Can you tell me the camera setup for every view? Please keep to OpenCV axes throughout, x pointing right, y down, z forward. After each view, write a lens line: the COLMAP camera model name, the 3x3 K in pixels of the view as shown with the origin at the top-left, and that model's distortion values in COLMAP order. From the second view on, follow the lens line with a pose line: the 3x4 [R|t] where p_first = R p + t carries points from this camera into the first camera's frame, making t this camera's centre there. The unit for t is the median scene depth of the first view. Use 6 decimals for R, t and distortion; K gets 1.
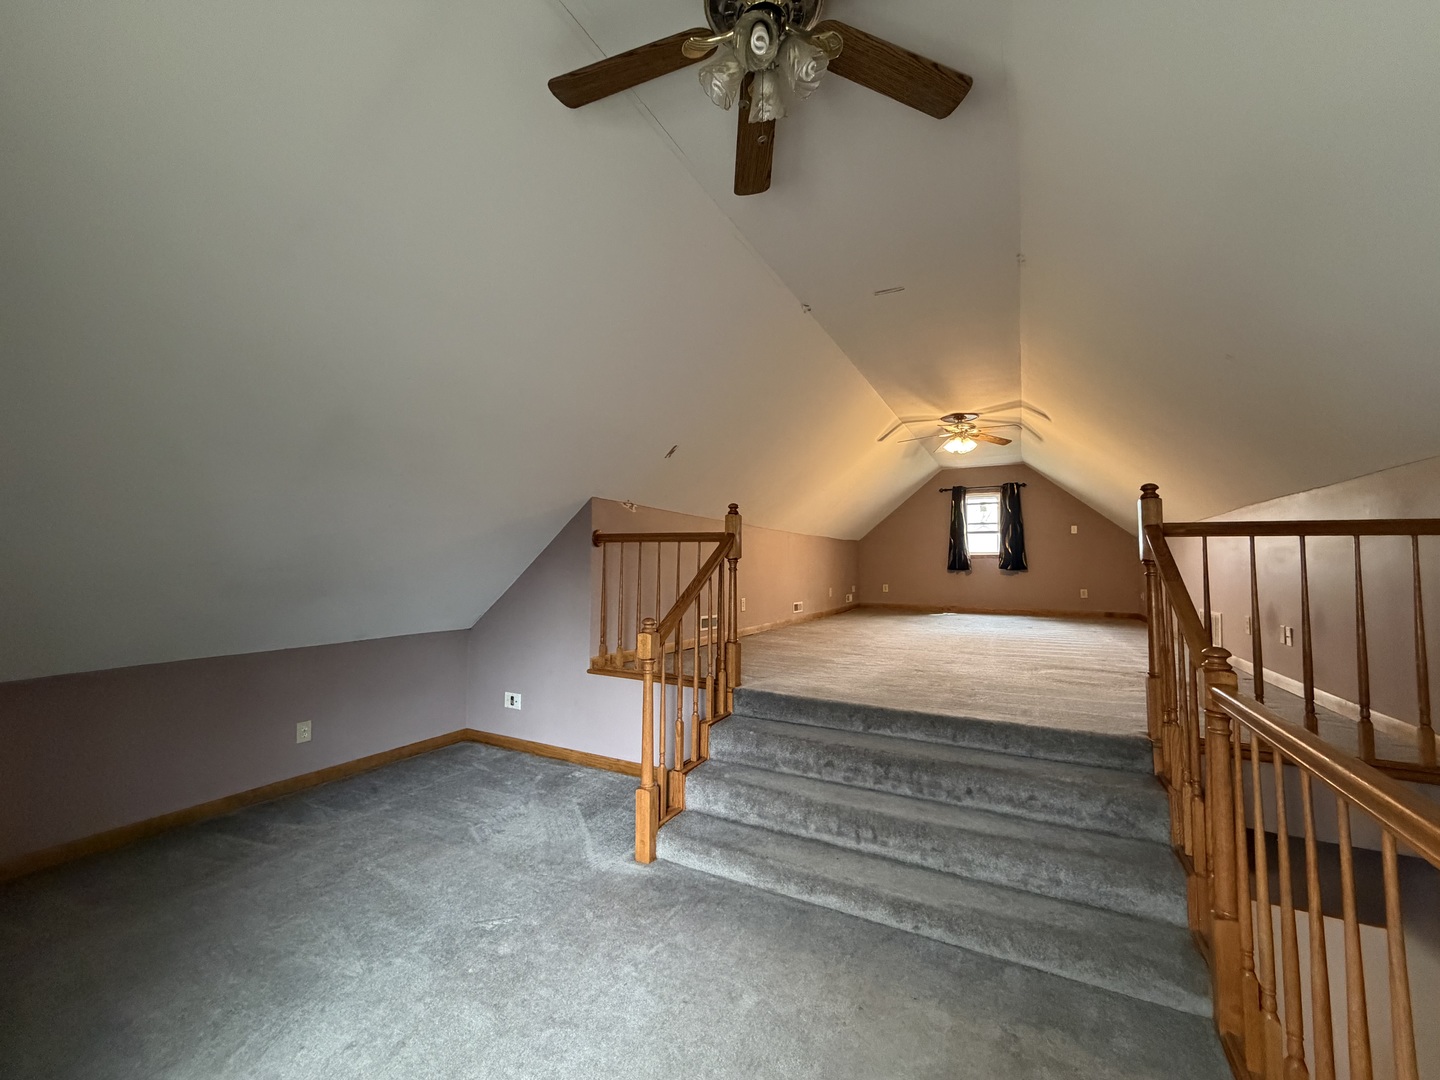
lens RADIAL K [[573.6, 0, 716.6], [0, 573.6, 536.0], [0, 0, 1]] dist [-0.001023, 0.000254]
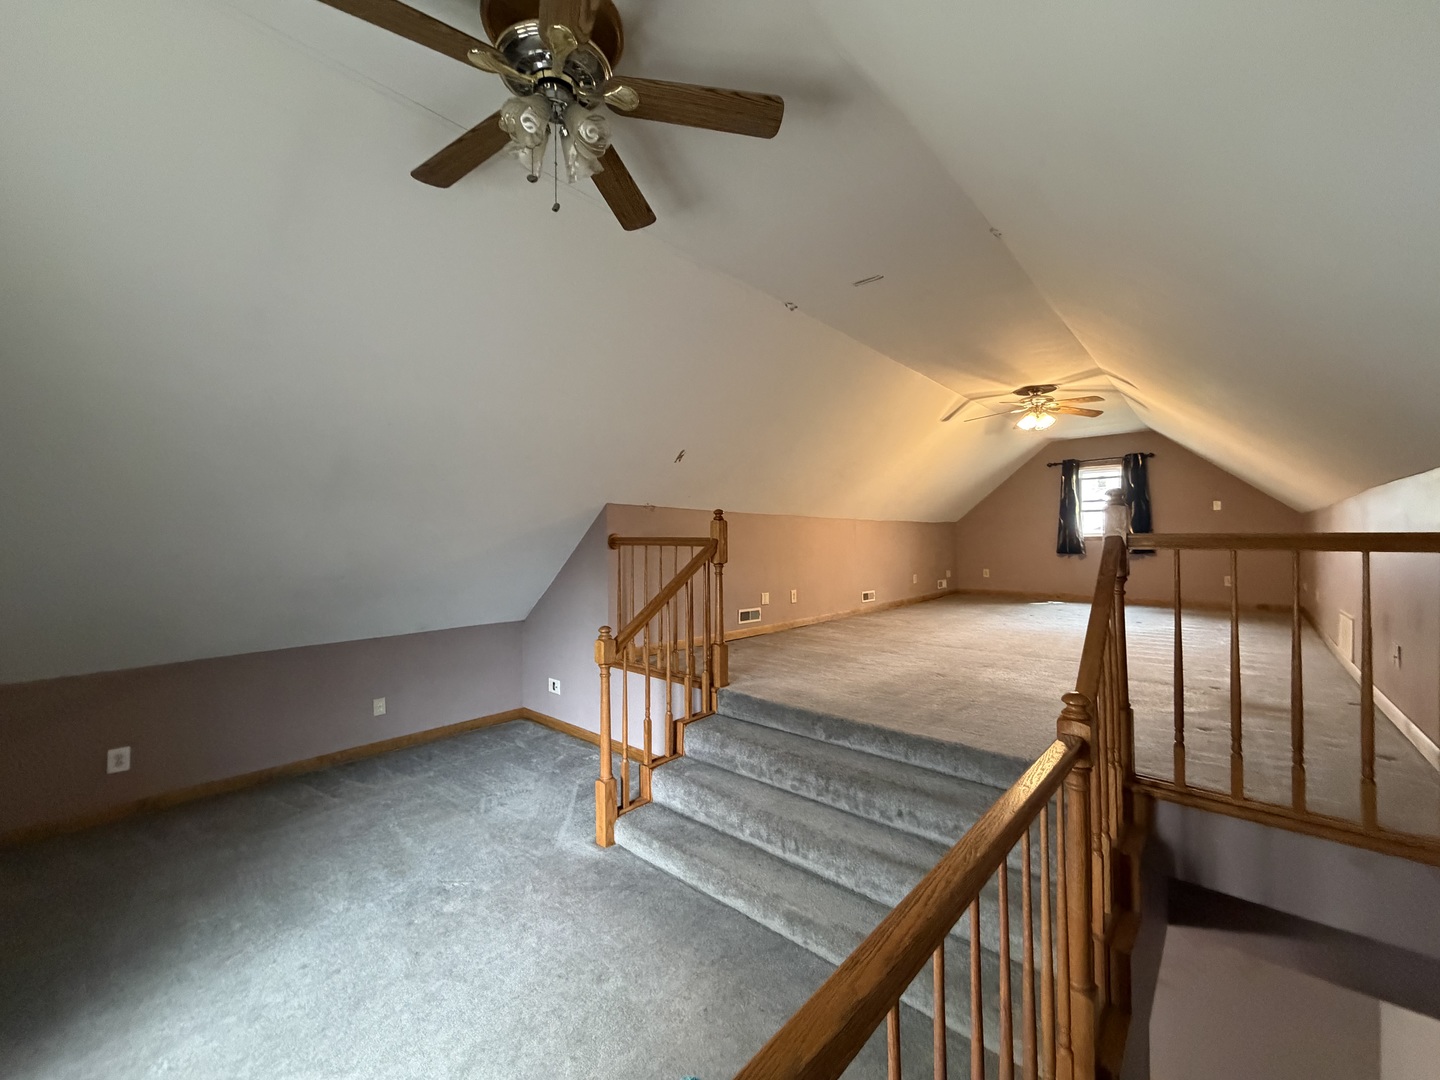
lens RADIAL K [[573.6, 0, 713.9], [0, 573.6, 536.9], [0, 0, 1]] dist [-0.001023, 0.000254]
pose [[0.970747, -0.015857, -0.239581, 0.311232], [0.026540, 0.998789, 0.041431, -0.058733], [0.238634, -0.046577, 0.969992, 0.004002]]
